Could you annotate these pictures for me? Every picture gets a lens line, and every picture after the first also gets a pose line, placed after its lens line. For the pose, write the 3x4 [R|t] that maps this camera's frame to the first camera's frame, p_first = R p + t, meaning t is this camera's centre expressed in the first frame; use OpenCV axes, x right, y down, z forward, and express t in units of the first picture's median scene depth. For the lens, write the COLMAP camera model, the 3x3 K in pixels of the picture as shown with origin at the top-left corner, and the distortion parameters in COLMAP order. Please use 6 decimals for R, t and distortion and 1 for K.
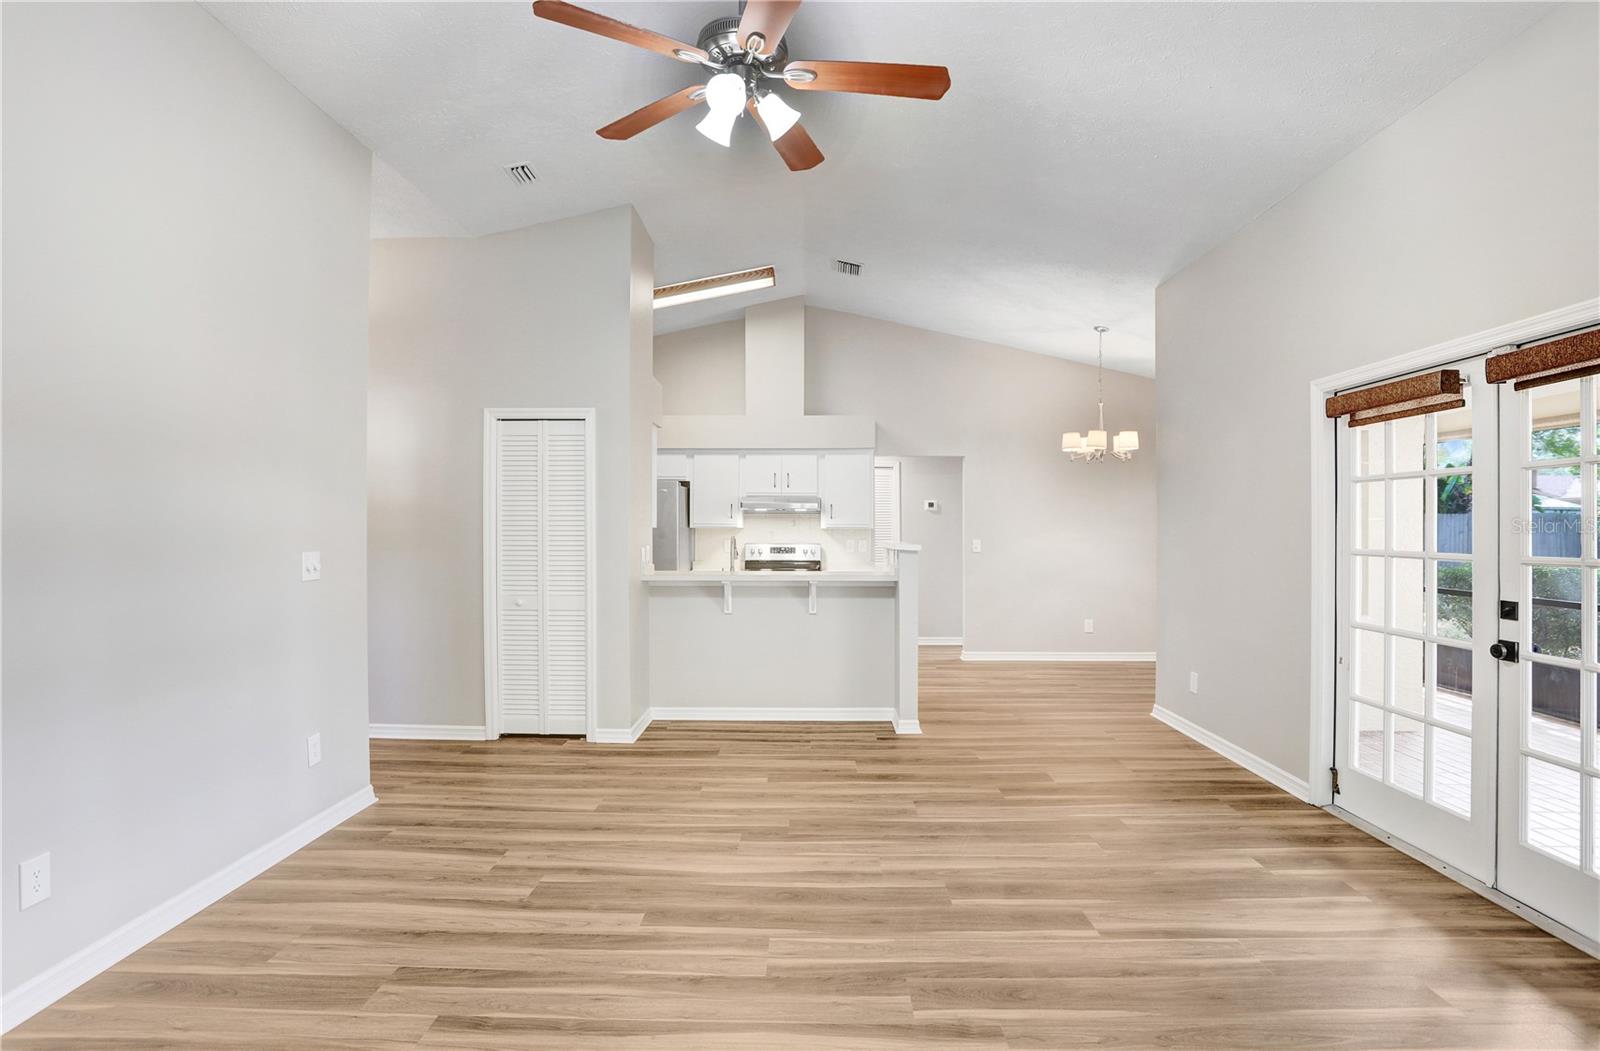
lens RADIAL K [[806.3, 0, 802.6], [0, 806.3, 520.9], [0, 0, 1]] dist [-0.043400, 0.001323]
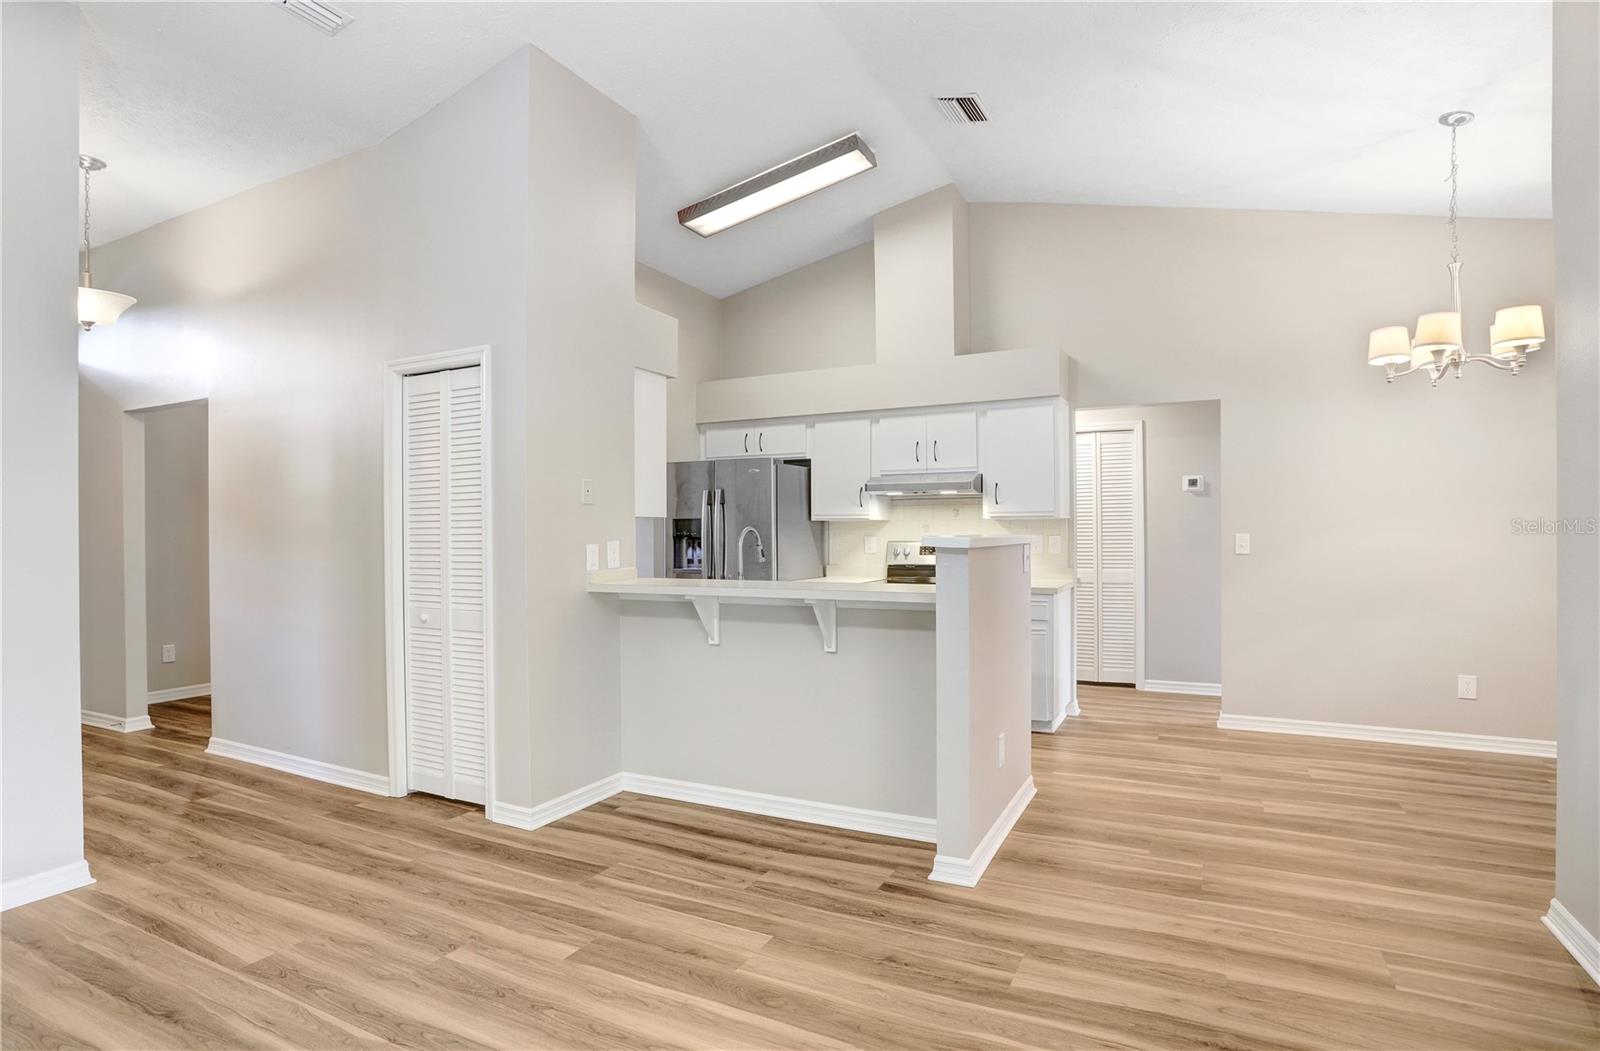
lens RADIAL K [[817.6, 0, 800.2], [0, 817.6, 536.7], [0, 0, 1]] dist [-0.054227, 0.019143]
pose [[0.896553, -0.005854, -0.442898, 0.300405], [0.013418, 0.999813, 0.013948, 0.020077], [0.442734, -0.018448, 0.896463, 0.486589]]
